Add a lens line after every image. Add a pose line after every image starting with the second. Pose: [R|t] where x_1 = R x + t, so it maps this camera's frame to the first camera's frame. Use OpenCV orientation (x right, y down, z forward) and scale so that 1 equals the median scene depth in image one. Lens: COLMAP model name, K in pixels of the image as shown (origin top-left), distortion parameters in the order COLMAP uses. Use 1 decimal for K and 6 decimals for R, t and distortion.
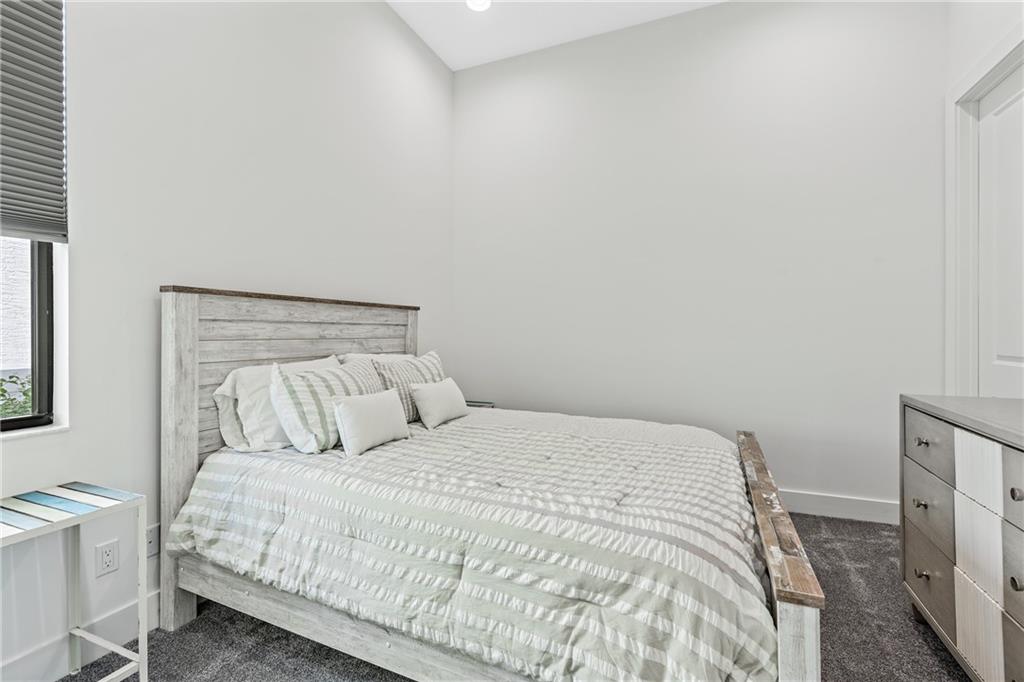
lens RADIAL K [[463.5, 0, 515.0], [0, 463.5, 333.9], [0, 0, 1]] dist [-0.004049, 0.003579]
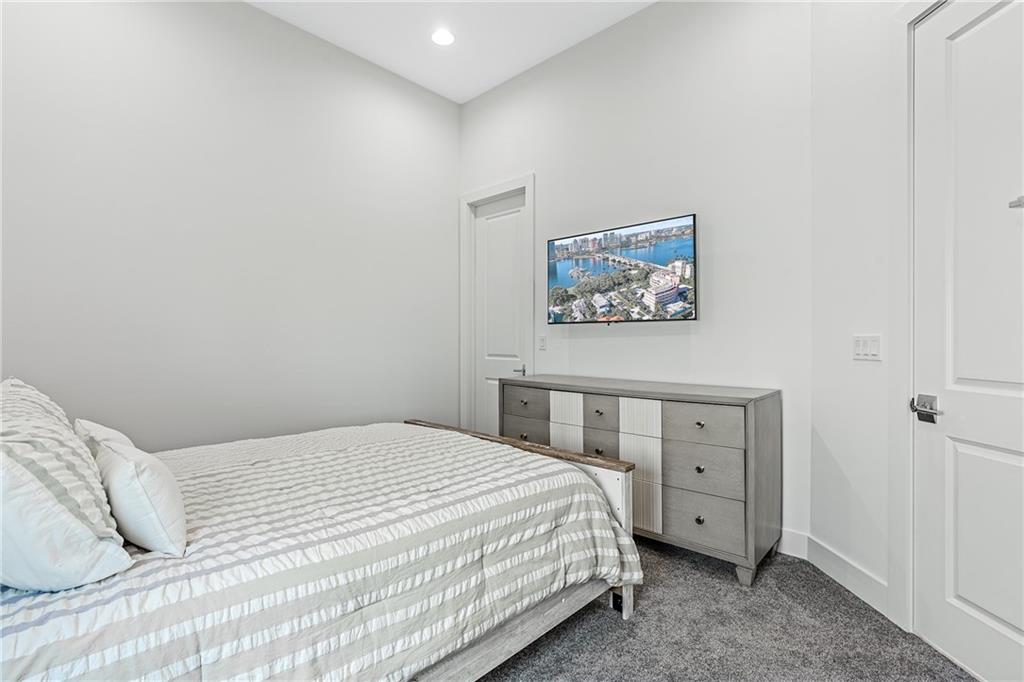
lens RADIAL K [[463.5, 0, 516.9], [0, 463.5, 340.1], [0, 0, 1]] dist [-0.004049, 0.003579]
pose [[0.338149, -0.002075, 0.941090, -1.140407], [0.004504, 0.999990, 0.000587, -0.017076], [-0.941082, 0.004040, 0.338155, 0.551628]]
